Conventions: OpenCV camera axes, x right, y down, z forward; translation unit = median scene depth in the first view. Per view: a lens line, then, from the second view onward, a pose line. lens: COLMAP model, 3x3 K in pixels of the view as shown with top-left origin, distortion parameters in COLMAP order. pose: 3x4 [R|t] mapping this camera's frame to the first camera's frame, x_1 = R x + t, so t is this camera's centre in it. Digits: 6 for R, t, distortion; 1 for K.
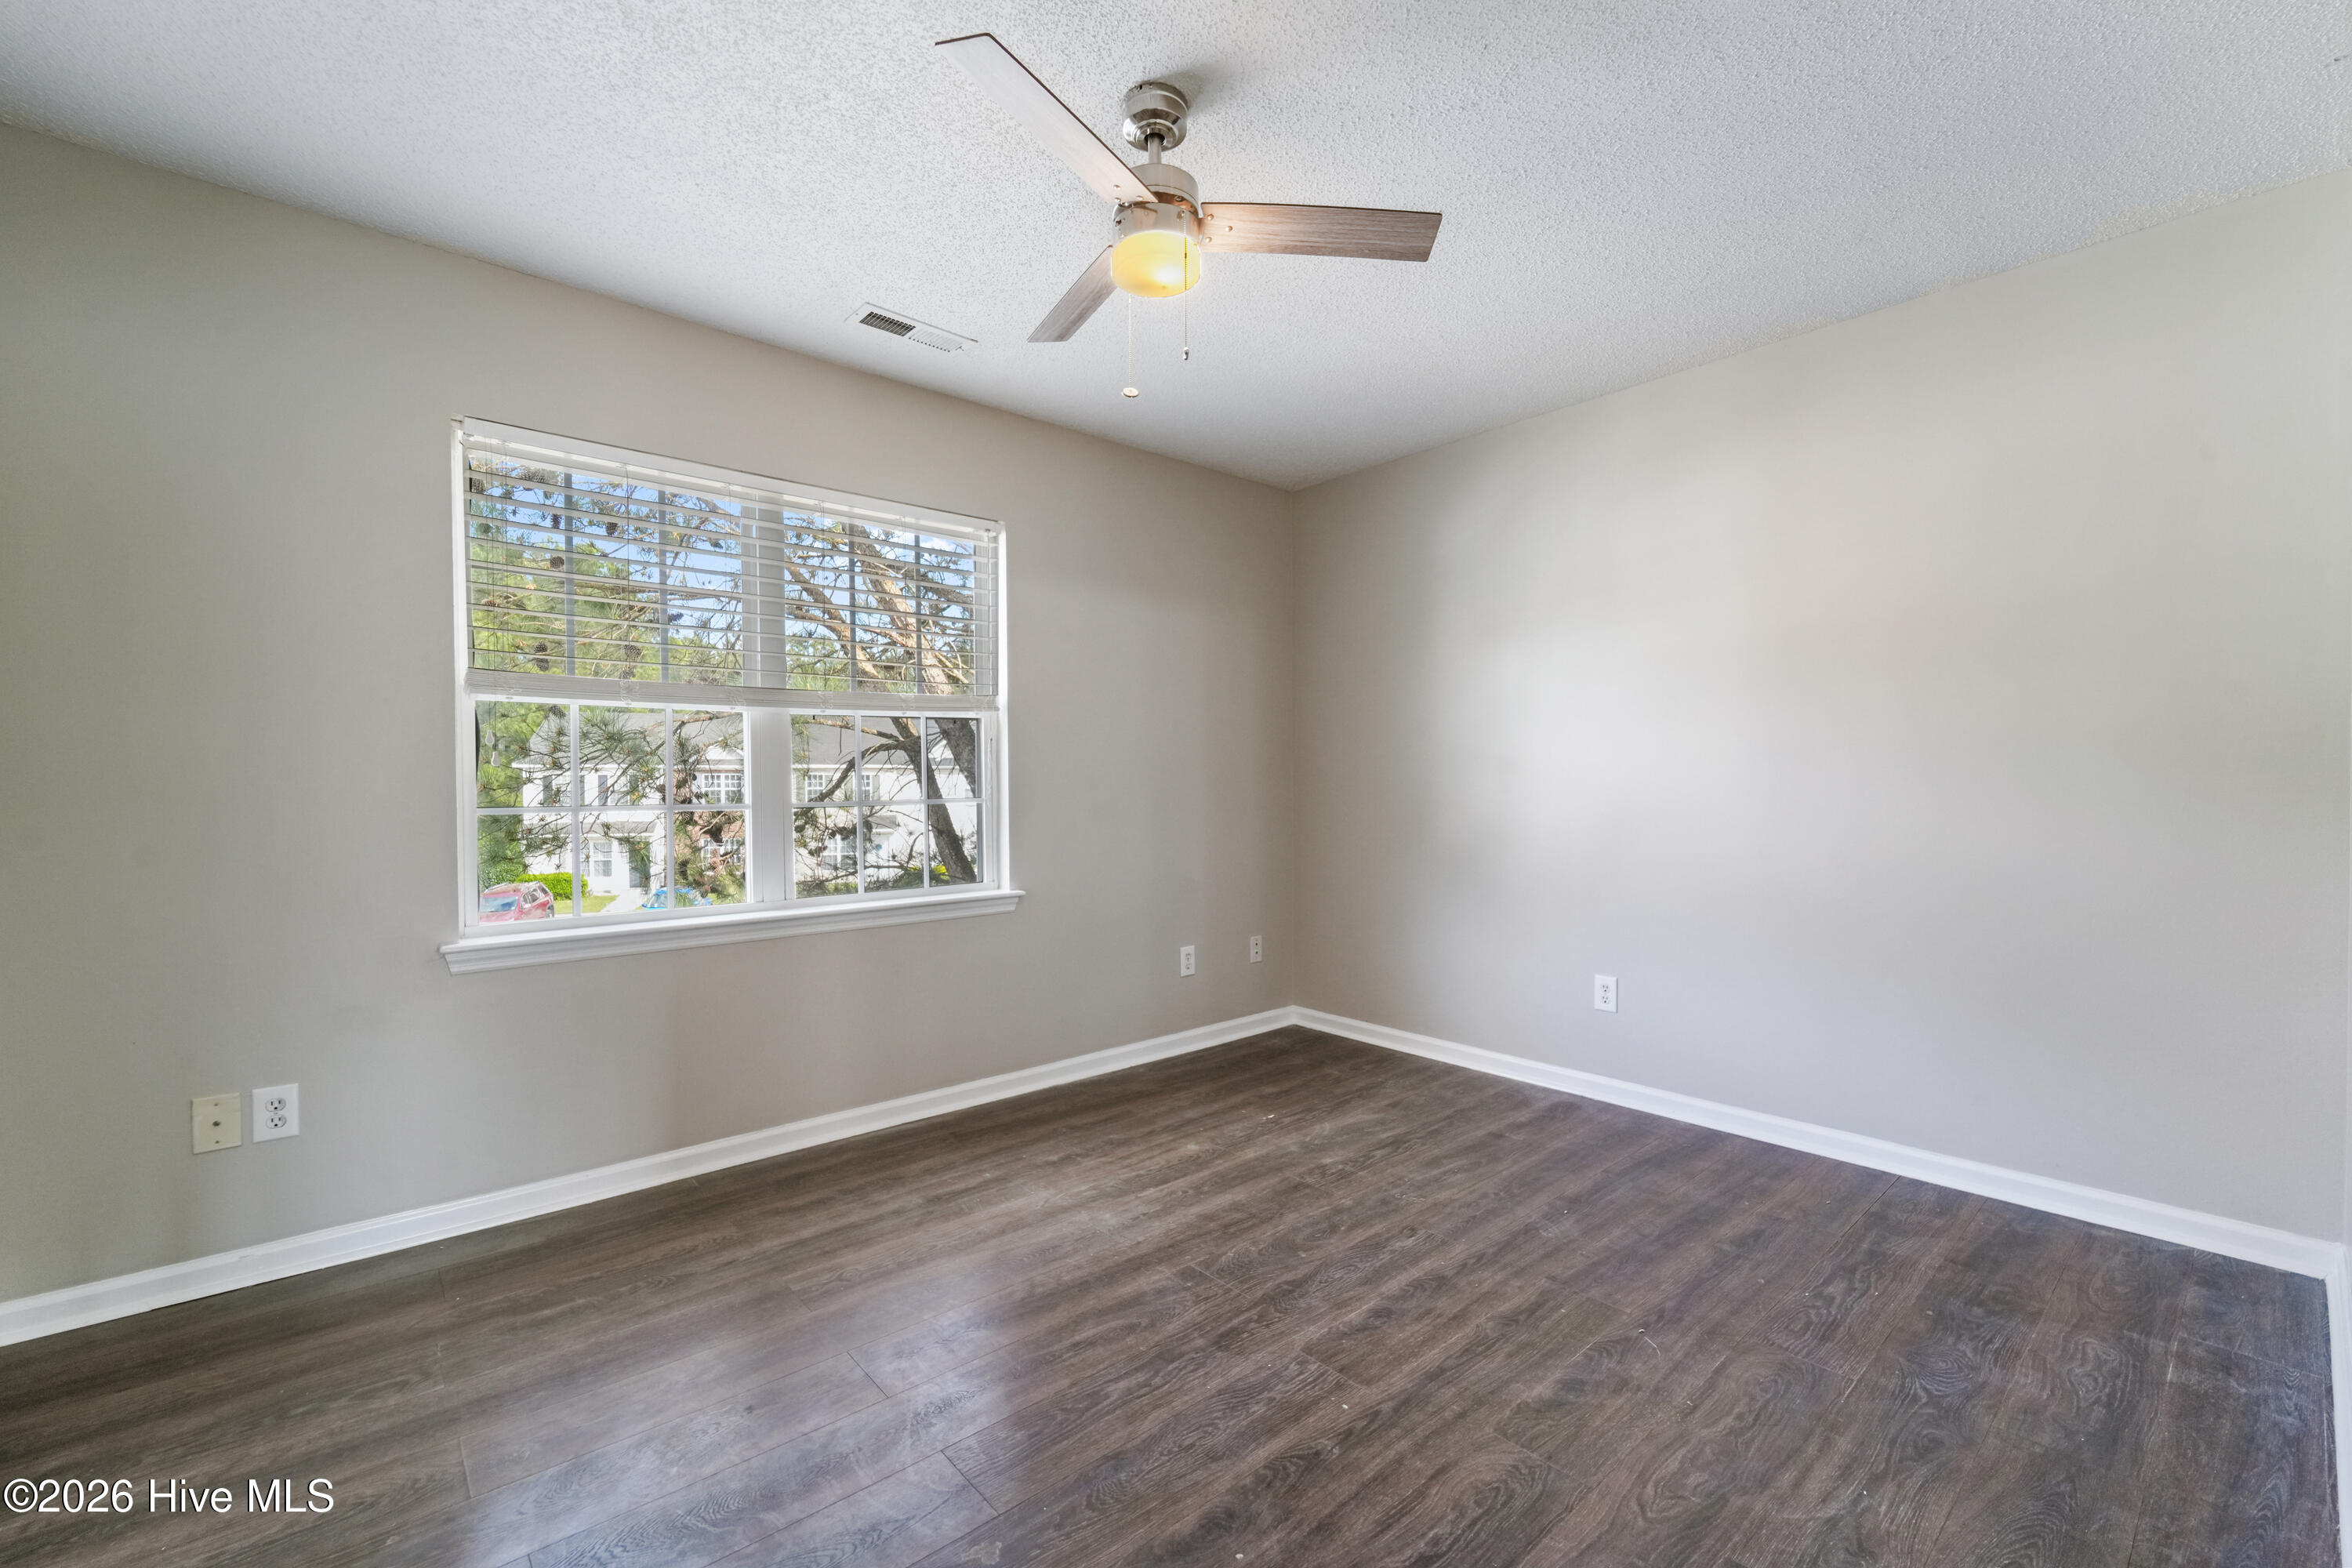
lens RADIAL K [[949.6, 0, 1183.7], [0, 949.6, 789.7], [0, 0, 1]] dist [0.002673, -0.001802]
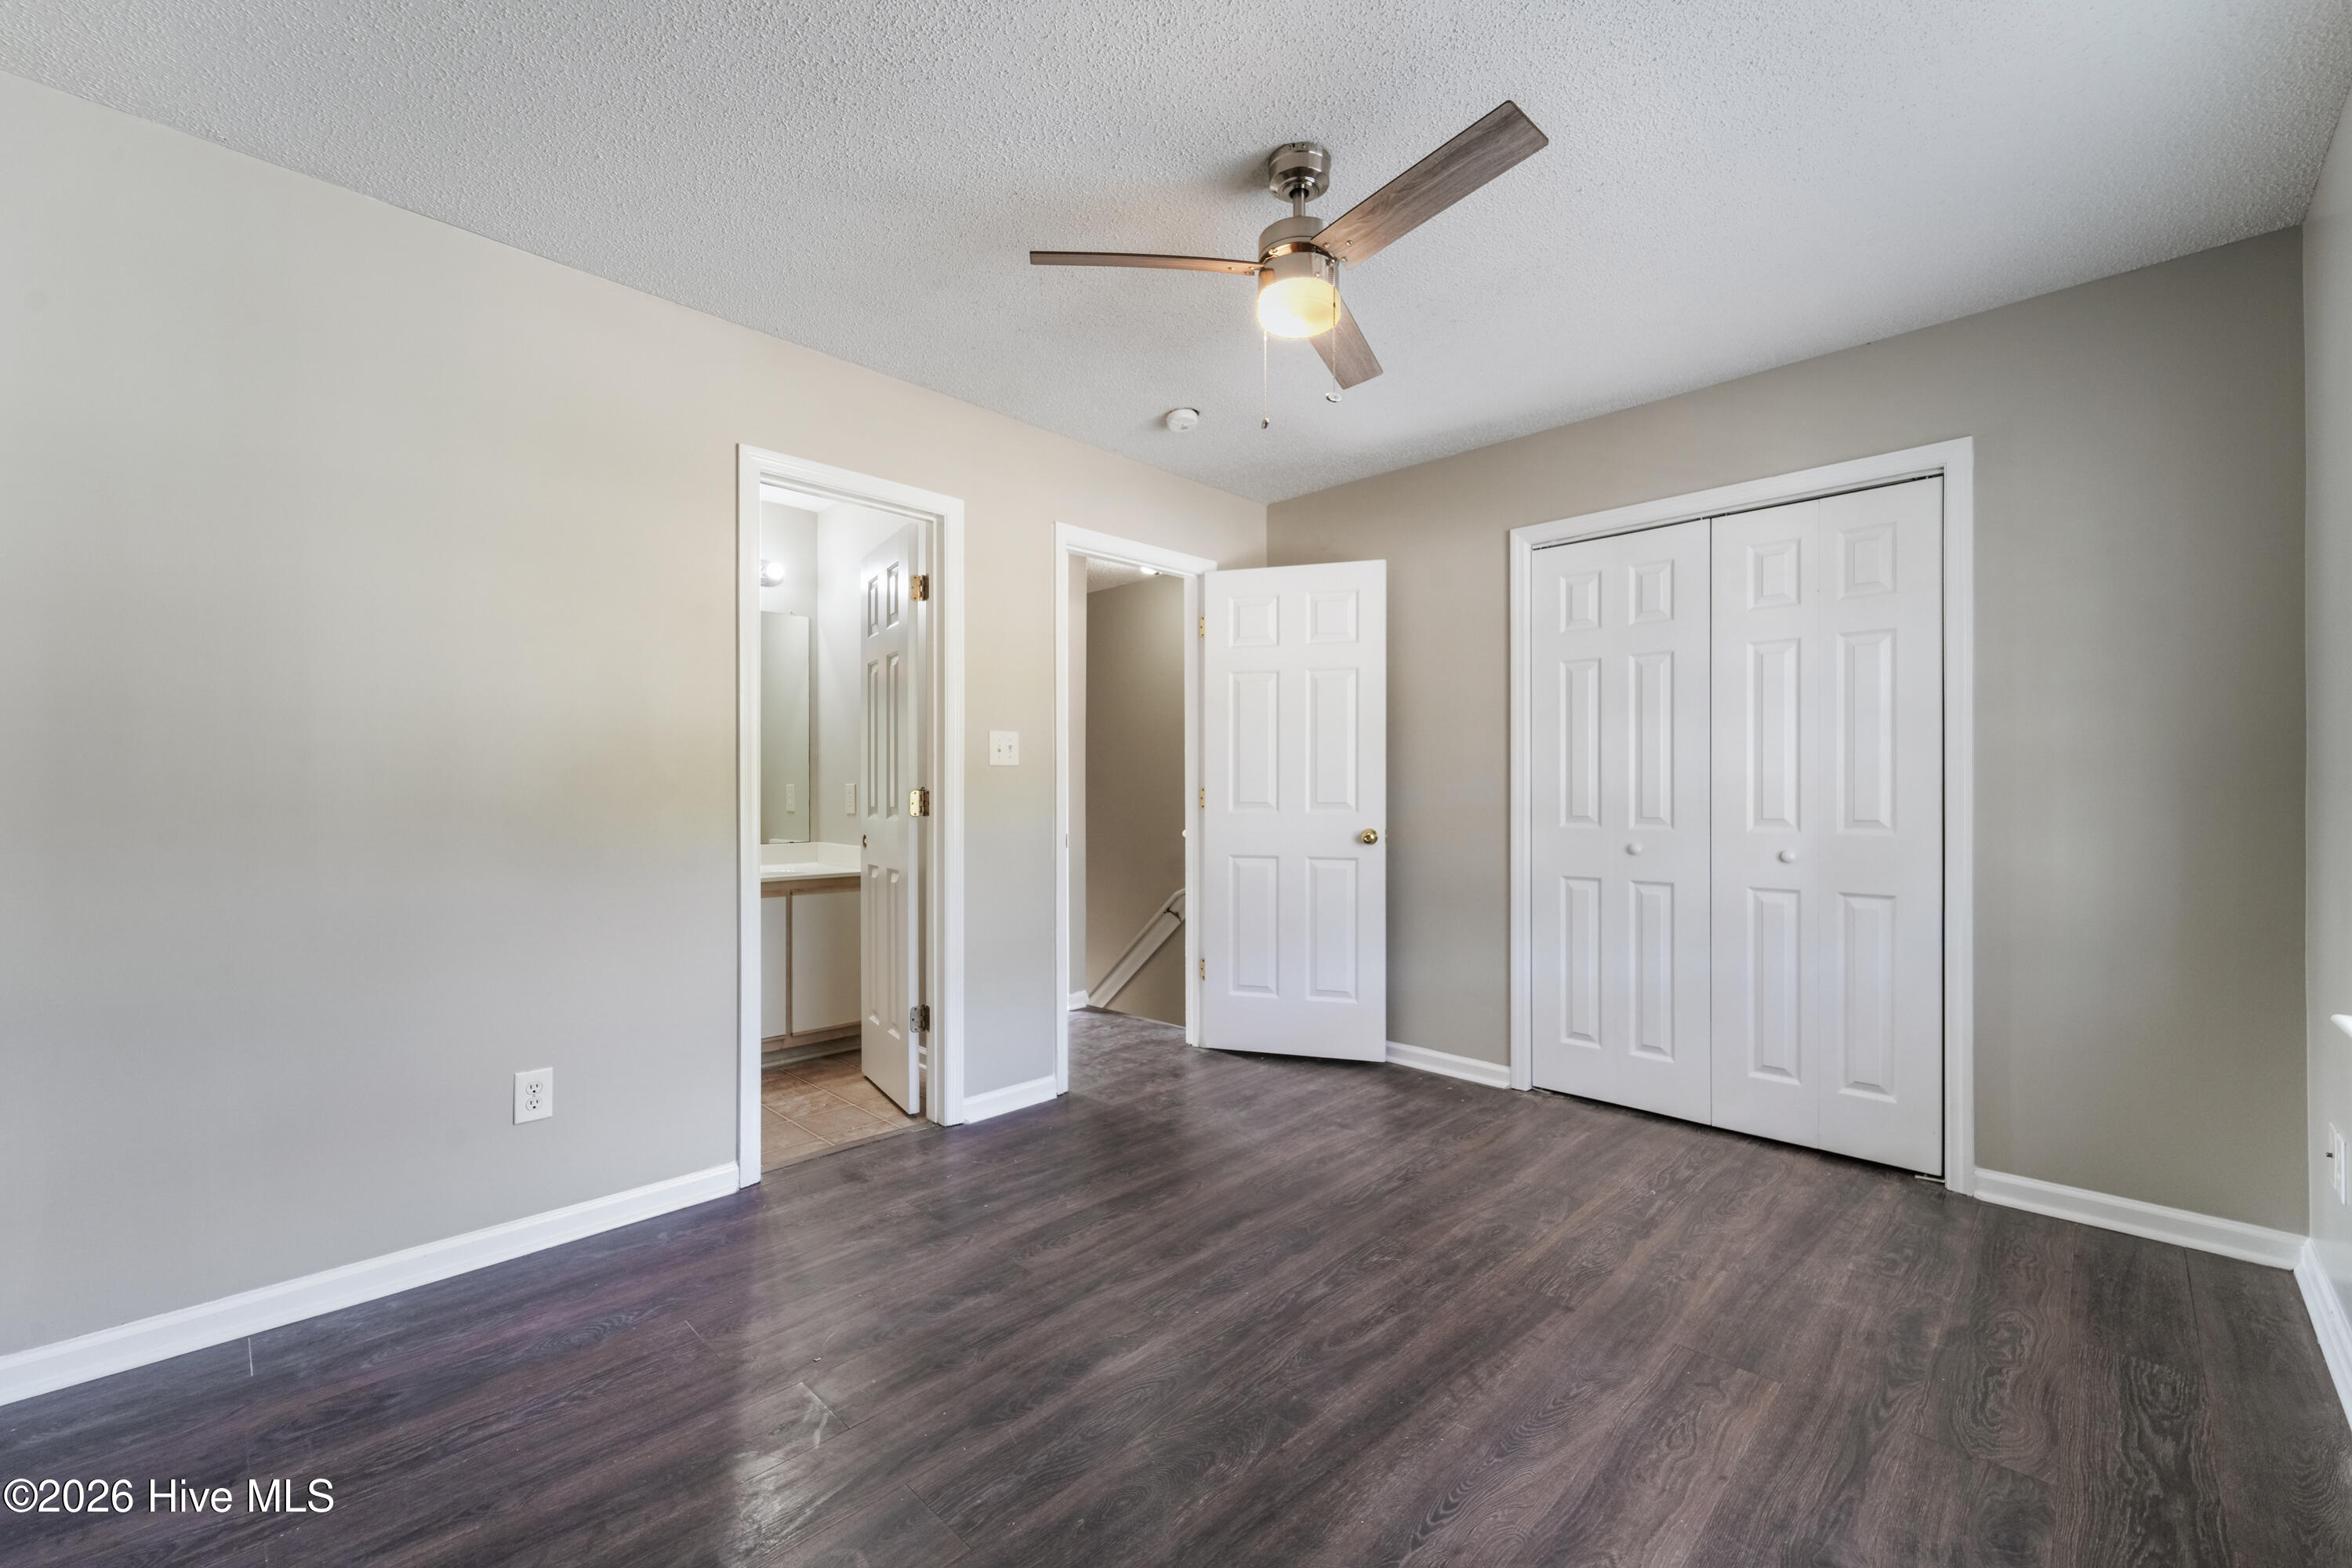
lens RADIAL K [[949.6, 0, 1183.7], [0, 949.6, 789.7], [0, 0, 1]] dist [0.002673, -0.001802]
pose [[-0.996593, 0.006456, -0.082218, 0.174264], [0.006354, 0.999979, 0.001509, -0.012027], [0.082226, 0.000982, -0.996613, 1.896493]]
